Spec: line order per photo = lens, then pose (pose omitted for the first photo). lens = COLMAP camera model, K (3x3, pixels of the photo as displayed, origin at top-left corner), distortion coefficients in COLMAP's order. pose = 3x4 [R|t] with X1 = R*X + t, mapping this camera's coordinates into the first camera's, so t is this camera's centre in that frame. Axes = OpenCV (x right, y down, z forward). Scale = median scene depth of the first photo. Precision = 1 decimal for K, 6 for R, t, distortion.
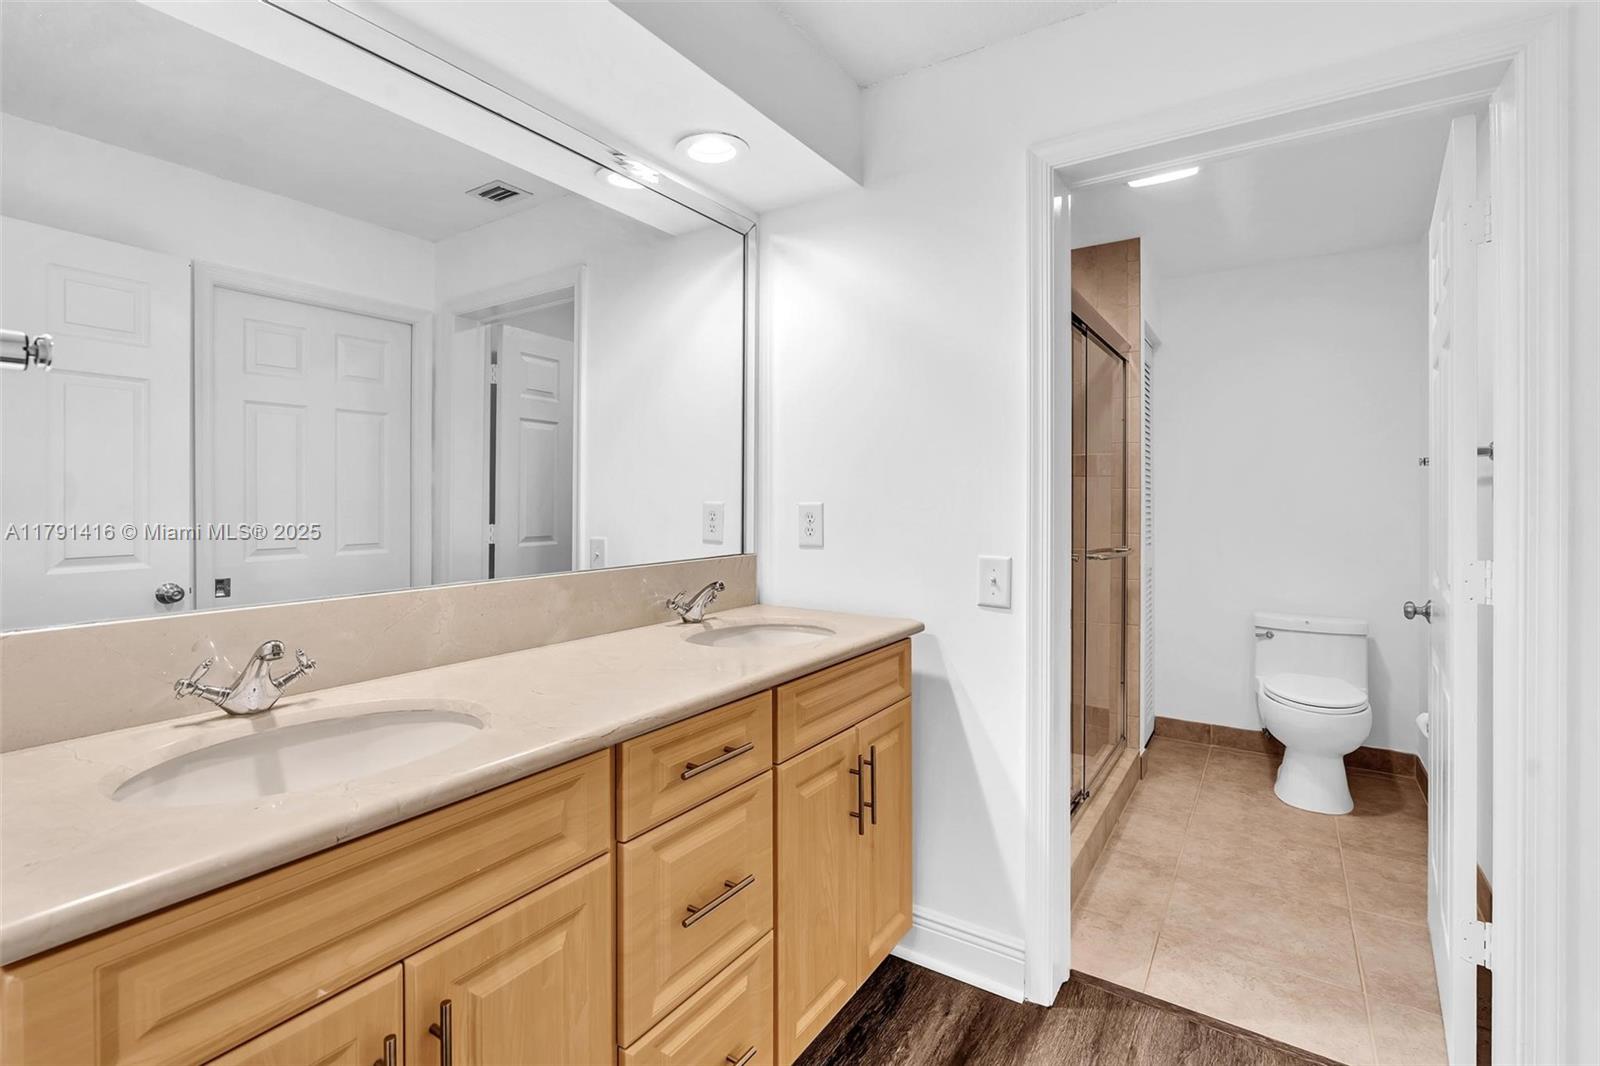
lens RADIAL K [[734.6, 0, 787.4], [0, 734.6, 495.6], [0, 0, 1]] dist [-0.004564, -0.000145]
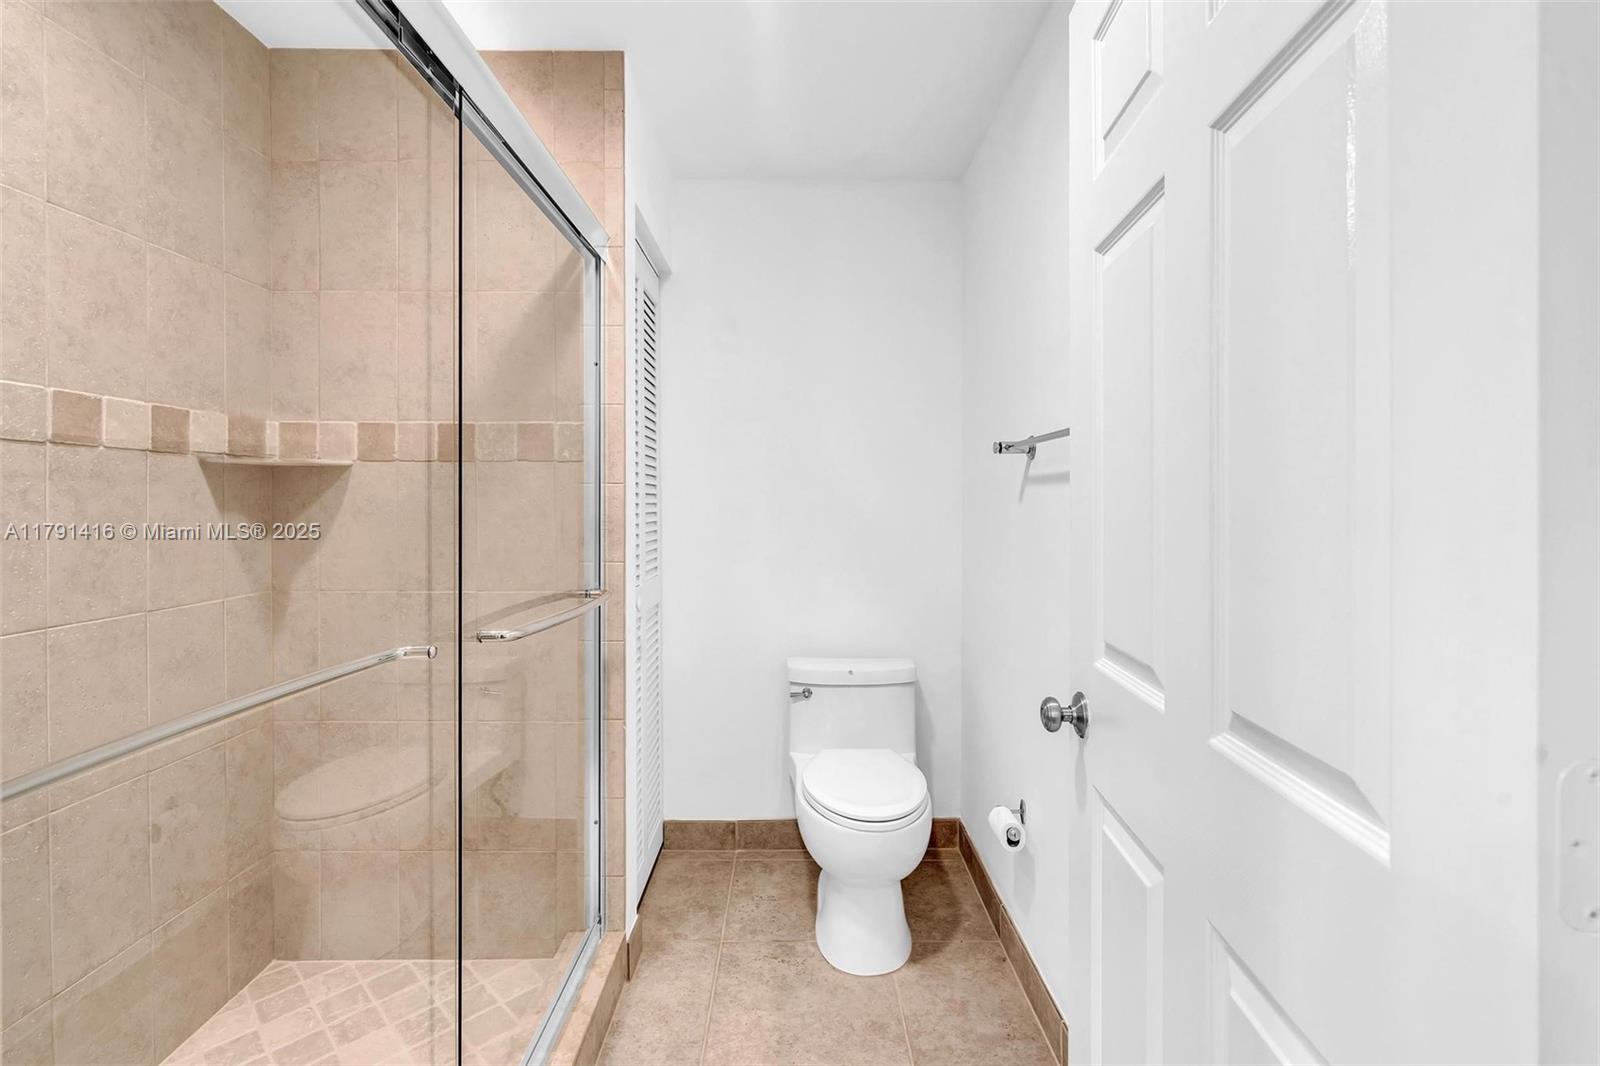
lens RADIAL K [[734.6, 0, 800.6], [0, 734.6, 518.7], [0, 0, 1]] dist [-0.004564, -0.000145]
pose [[0.827197, -0.015043, 0.561711, 0.267065], [-0.000089, 0.999638, 0.026901, 0.002103], [-0.561912, -0.022303, 0.826896, 0.437286]]
